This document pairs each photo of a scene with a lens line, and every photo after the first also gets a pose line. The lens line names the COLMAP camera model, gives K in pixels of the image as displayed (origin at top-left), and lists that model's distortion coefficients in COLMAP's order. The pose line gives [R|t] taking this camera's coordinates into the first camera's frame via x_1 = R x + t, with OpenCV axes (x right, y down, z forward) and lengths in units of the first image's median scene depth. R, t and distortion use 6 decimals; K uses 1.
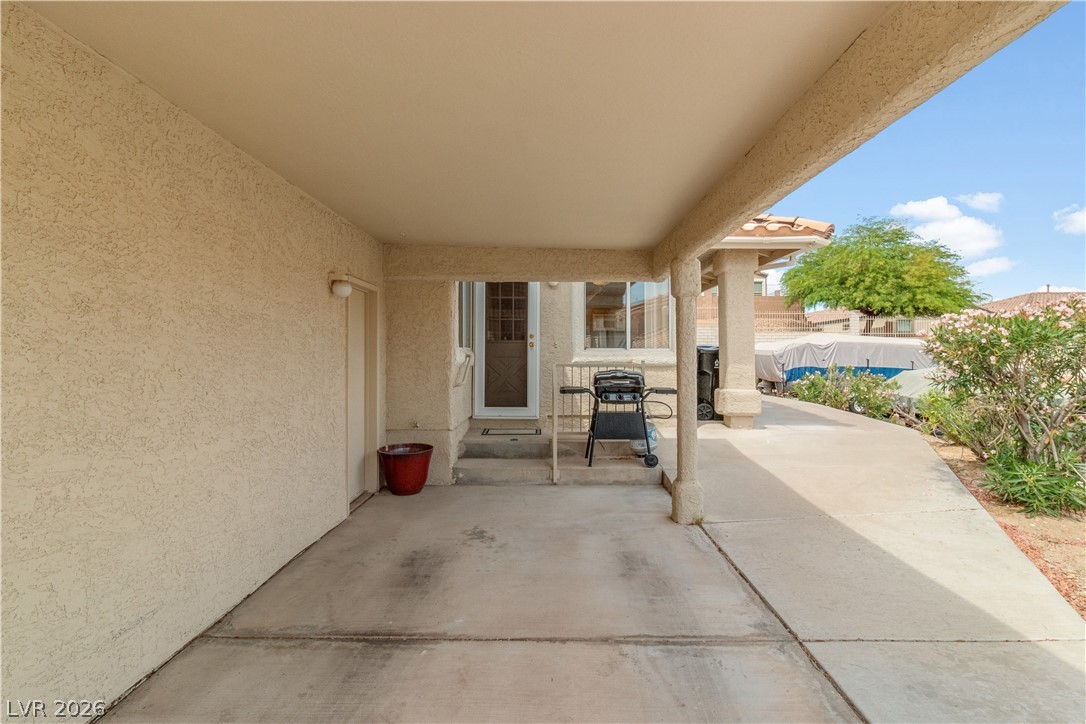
lens RADIAL K [[538.8, 0, 544.9], [0, 538.8, 353.2], [0, 0, 1]] dist [-0.000348, -0.000510]
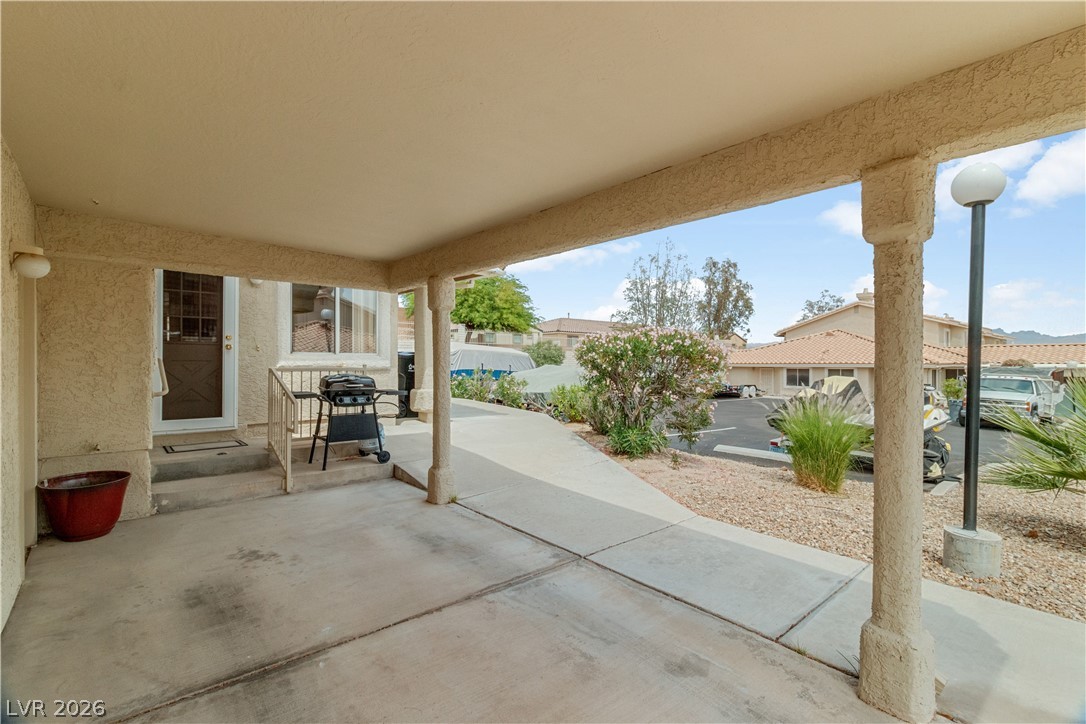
lens RADIAL K [[506.5, 0, 545.5], [0, 506.5, 365.0], [0, 0, 1]] dist [0.001641, 0.000049]
pose [[0.747950, -0.001061, 0.663755, -0.256144], [-0.008792, 0.999895, 0.011505, -0.000212], [-0.663697, -0.014440, 0.747862, 0.025291]]
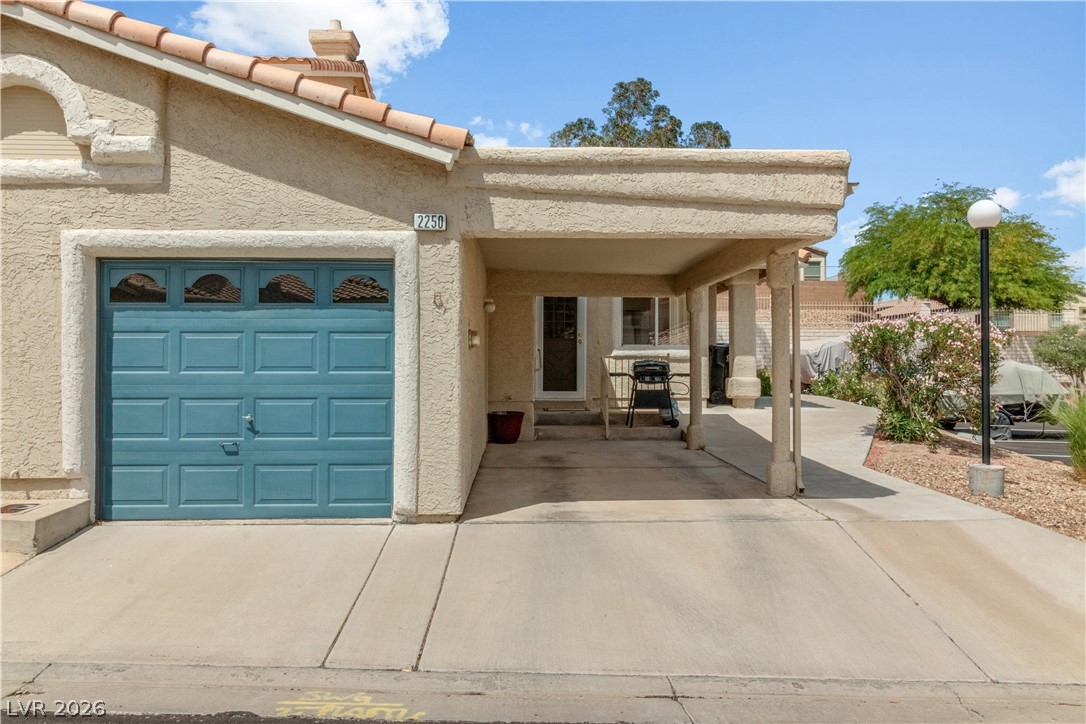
lens RADIAL K [[858.7, 0, 543.0], [0, 858.7, 362.0], [0, 0, 1]] dist [0.003126, 0.002151]
pose [[0.999180, 0.002293, 0.040428, -0.261077], [-0.002506, 0.999983, 0.005225, 0.028965], [-0.040415, -0.005322, 0.999169, -1.357855]]
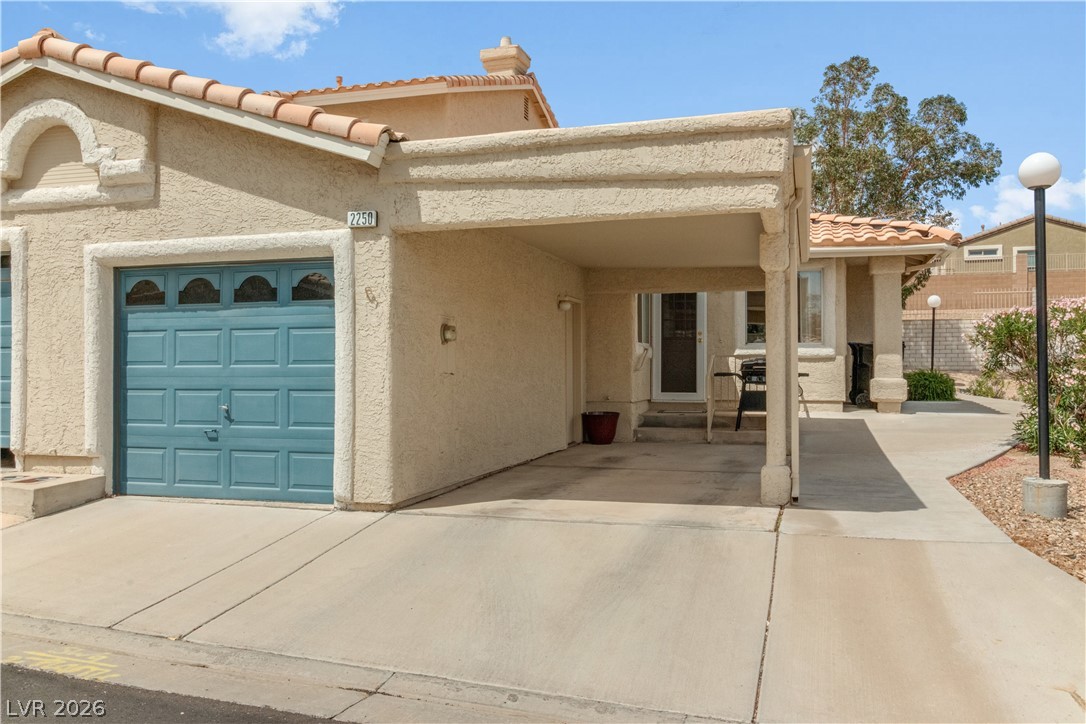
lens RADIAL K [[855.7, 0, 542.0], [0, 855.7, 368.9], [0, 0, 1]] dist [-0.000897, 0.008526]
pose [[0.957161, -0.000961, -0.289554, 0.257457], [0.002242, 0.999989, 0.004094, 0.052581], [0.289547, -0.004568, 0.957153, -1.253183]]
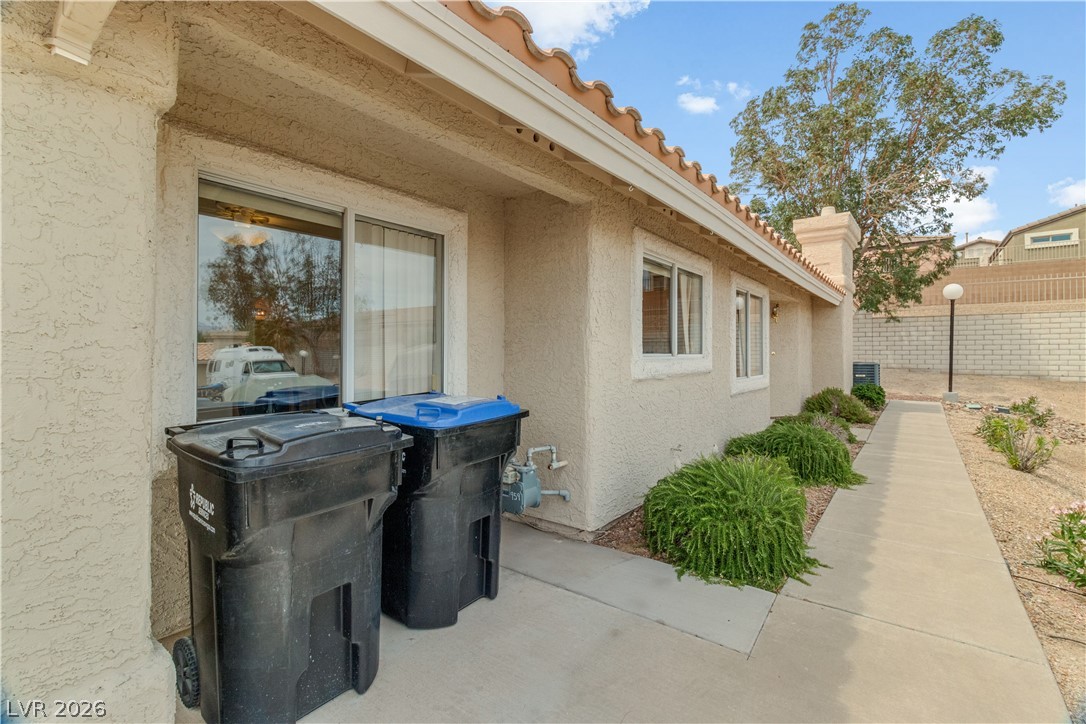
lens RADIAL K [[498.6, 0, 544.2], [0, 498.6, 349.4], [0, 0, 1]] dist [0.001766, 0.000182]
pose [[0.805902, -0.001476, -0.592047, 0.858149], [0.004116, 0.999987, 0.003110, -0.072019], [0.592035, -0.004943, 0.805897, 1.325300]]
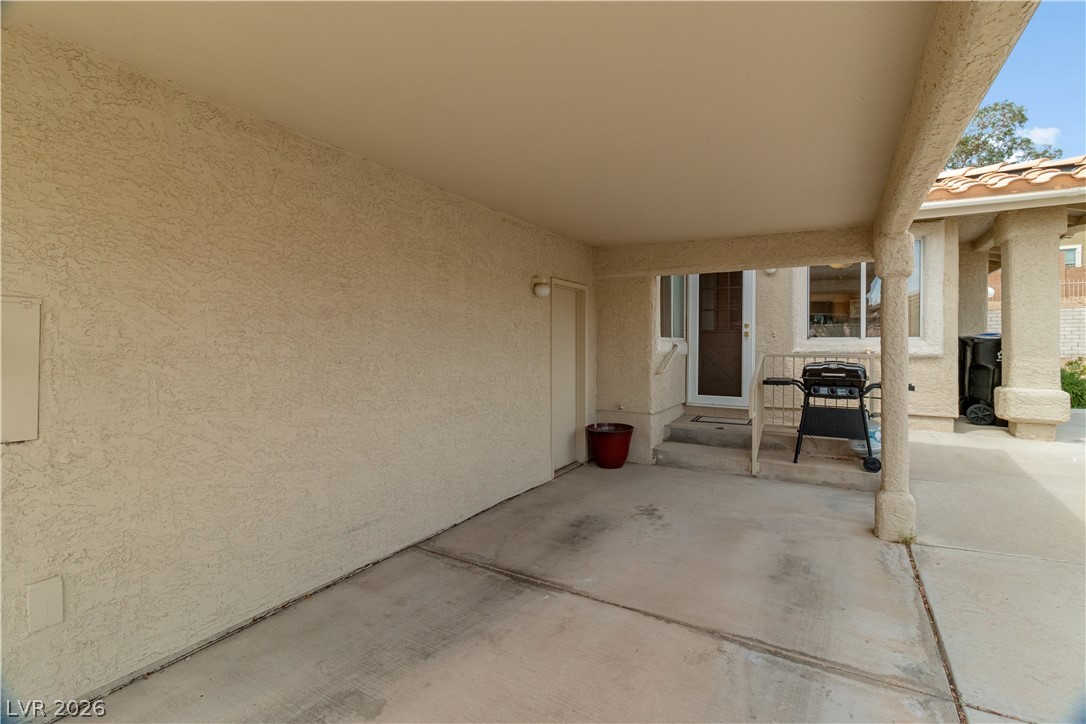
lens RADIAL K [[498.6, 0, 544.2], [0, 498.6, 349.4], [0, 0, 1]] dist [0.001766, 0.000182]
pose [[0.865092, 0.005647, -0.501582, 0.153400], [0.001284, 0.999908, 0.013472, -0.001059], [0.501612, -0.012298, 0.865005, 0.027696]]
